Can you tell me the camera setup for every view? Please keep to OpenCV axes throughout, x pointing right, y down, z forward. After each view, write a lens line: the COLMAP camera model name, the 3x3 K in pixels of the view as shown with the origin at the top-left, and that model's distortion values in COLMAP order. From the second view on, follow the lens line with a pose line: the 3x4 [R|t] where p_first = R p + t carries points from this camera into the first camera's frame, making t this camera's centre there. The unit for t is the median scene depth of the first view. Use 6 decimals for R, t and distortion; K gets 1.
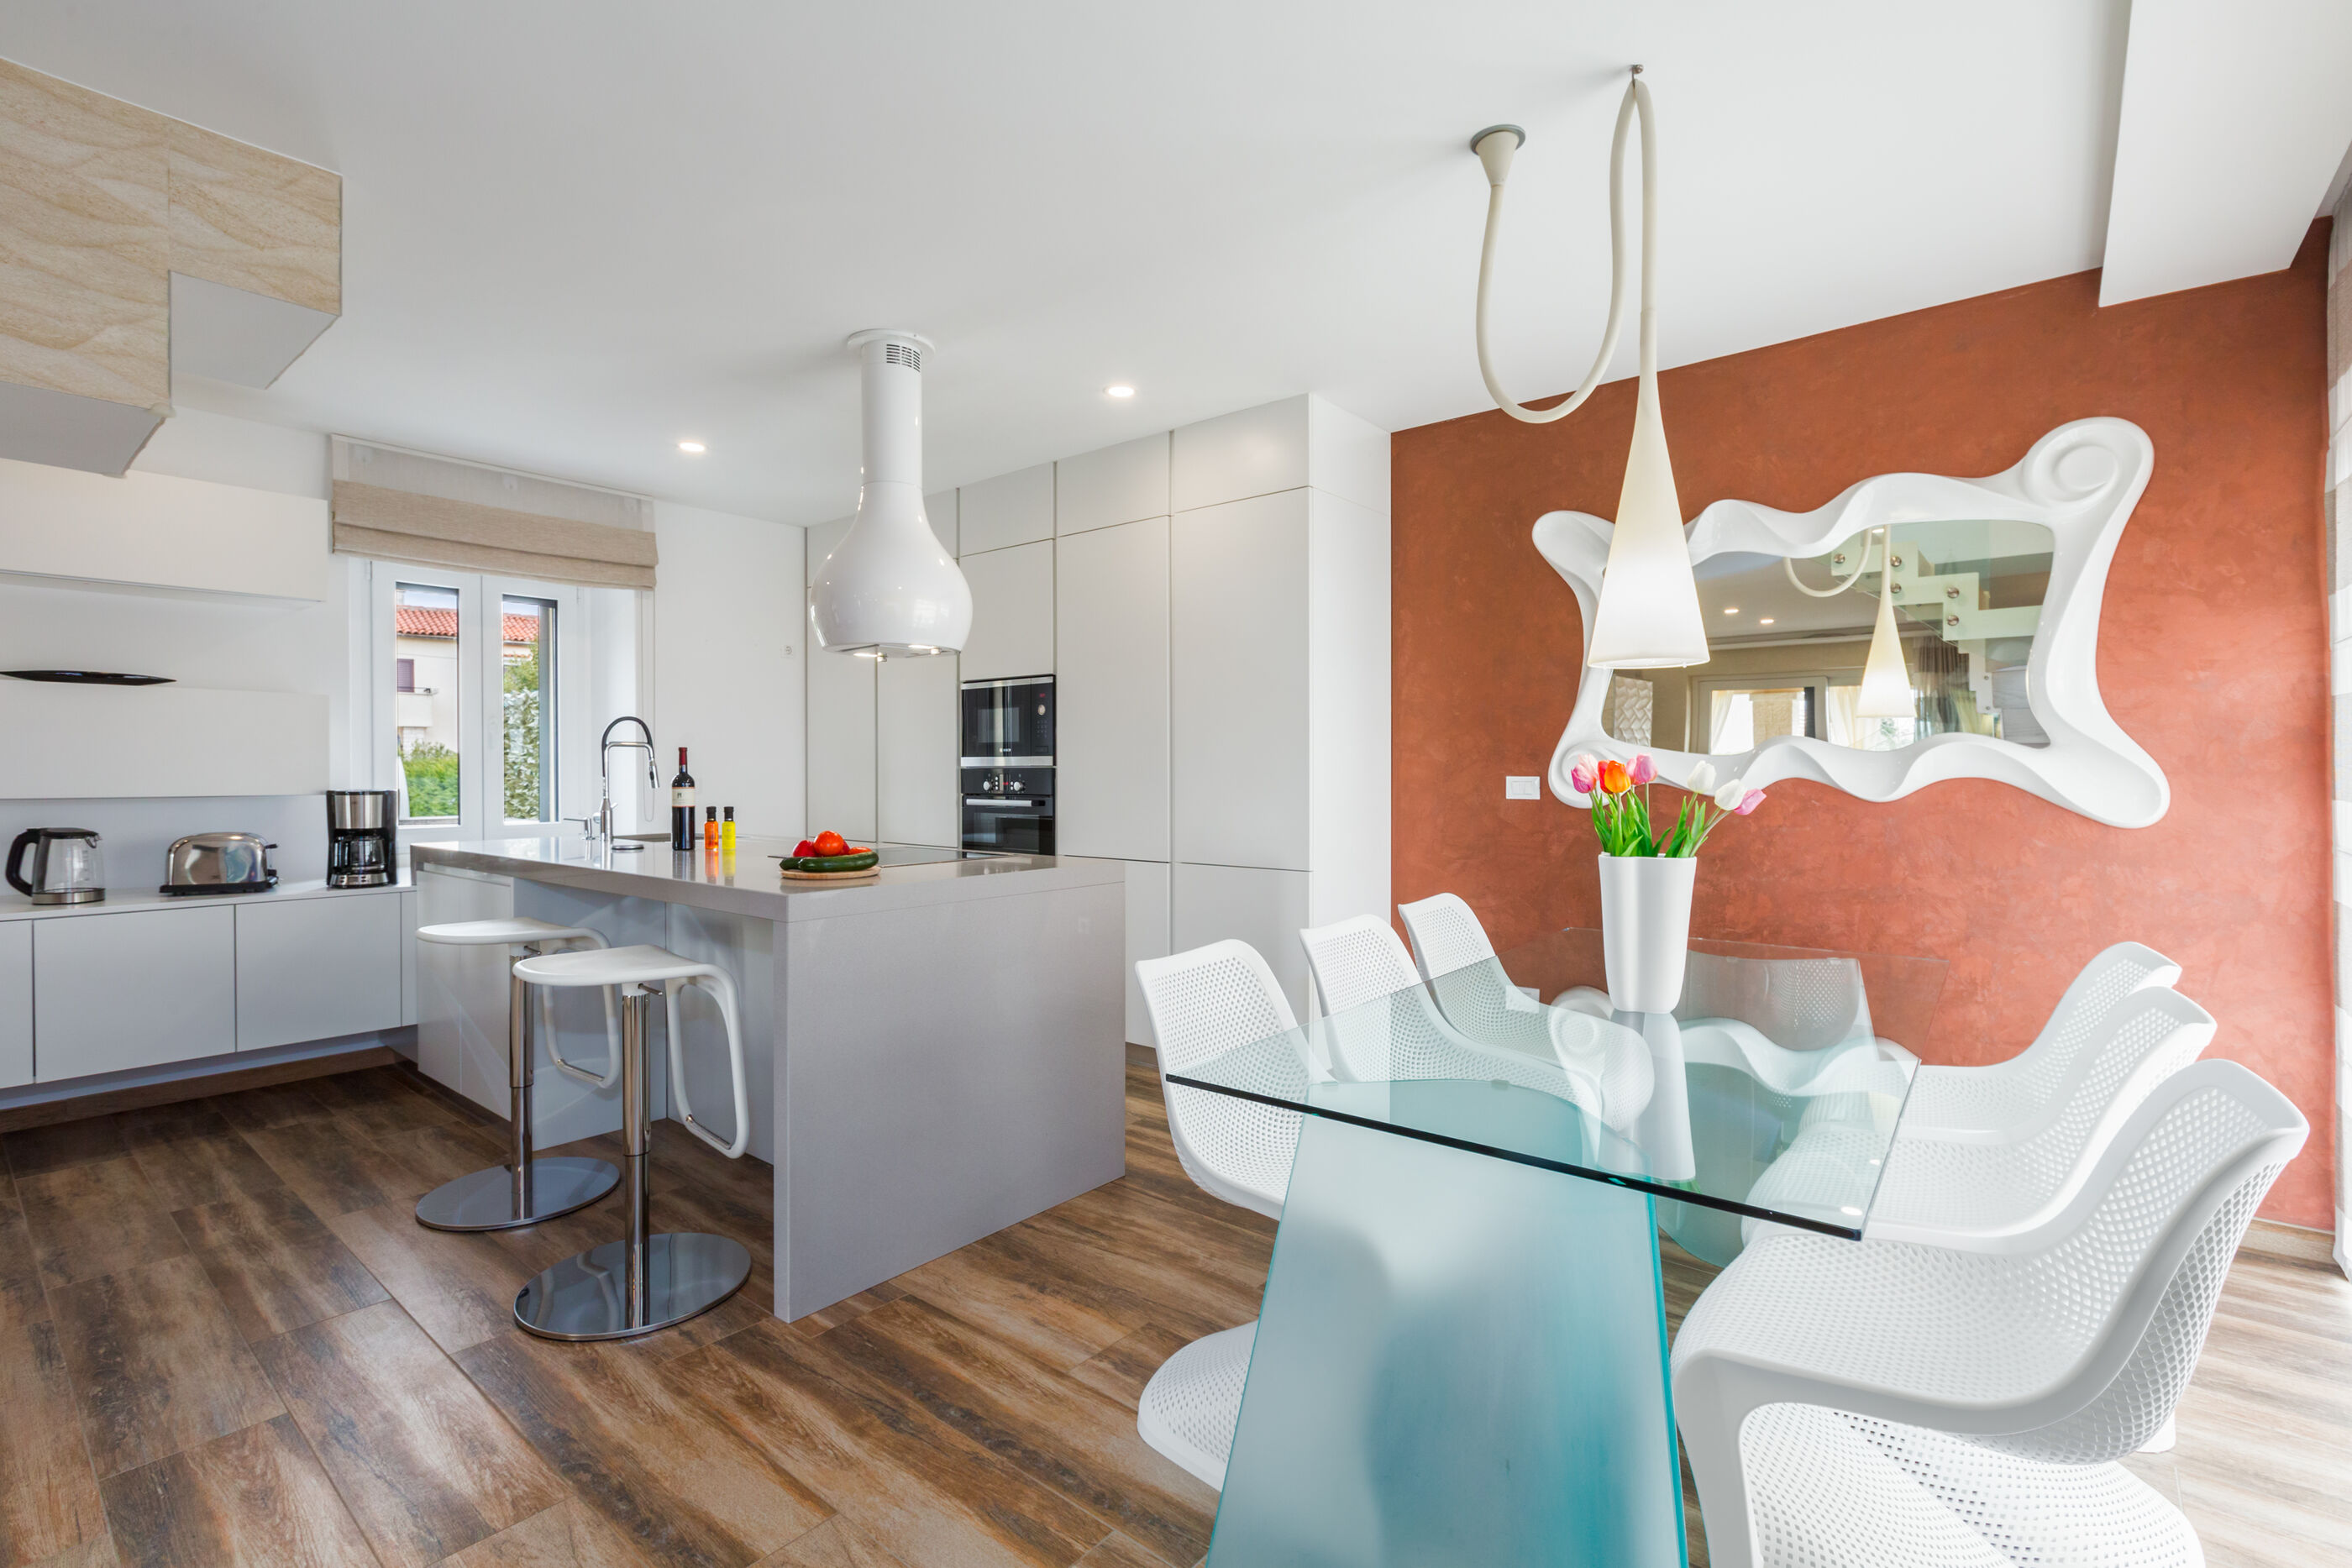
lens RADIAL K [[1077.1, 0, 1188.7], [0, 1077.1, 776.4], [0, 0, 1]] dist [-0.001299, -0.000078]
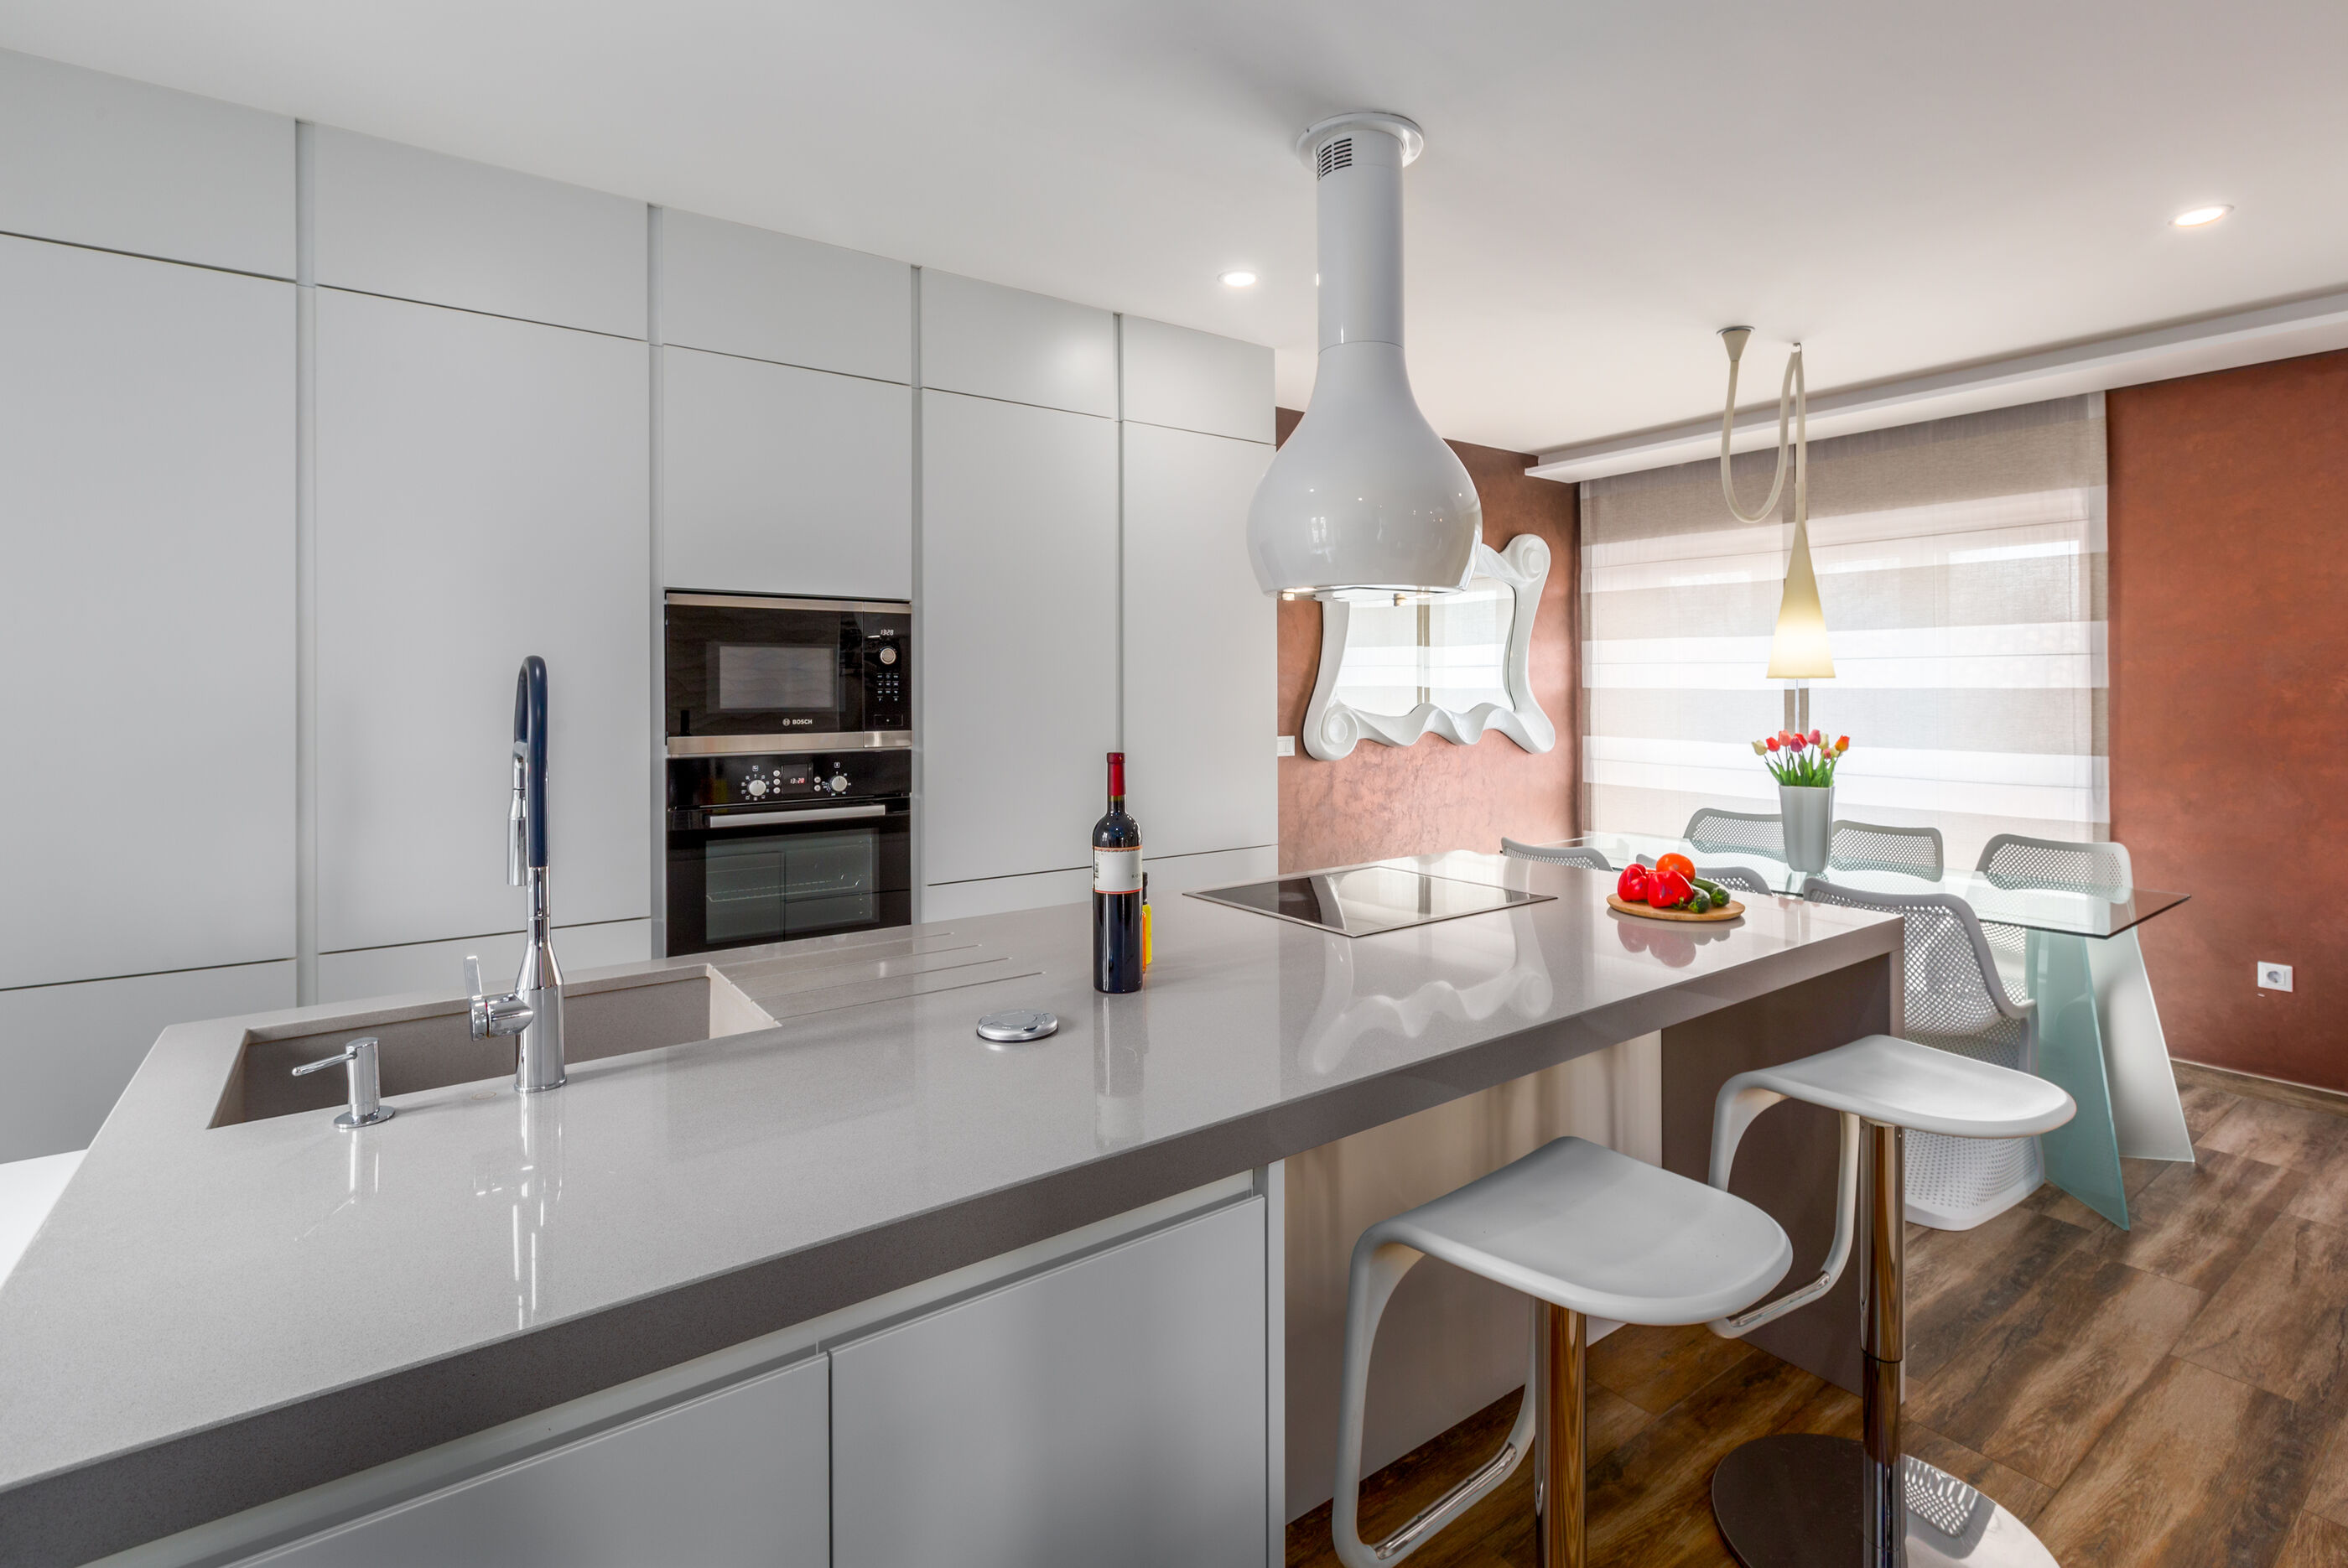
lens RADIAL K [[1075.4, 0, 1239.9], [0, 1075.4, 691.8], [0, 0, 1]] dist [-0.001299, -0.000078]
pose [[0.241081, -0.000846, 0.970505, -1.613299], [0.005254, 0.999986, -0.000434, -0.095469], [-0.970491, 0.005203, 0.241082, 1.552460]]
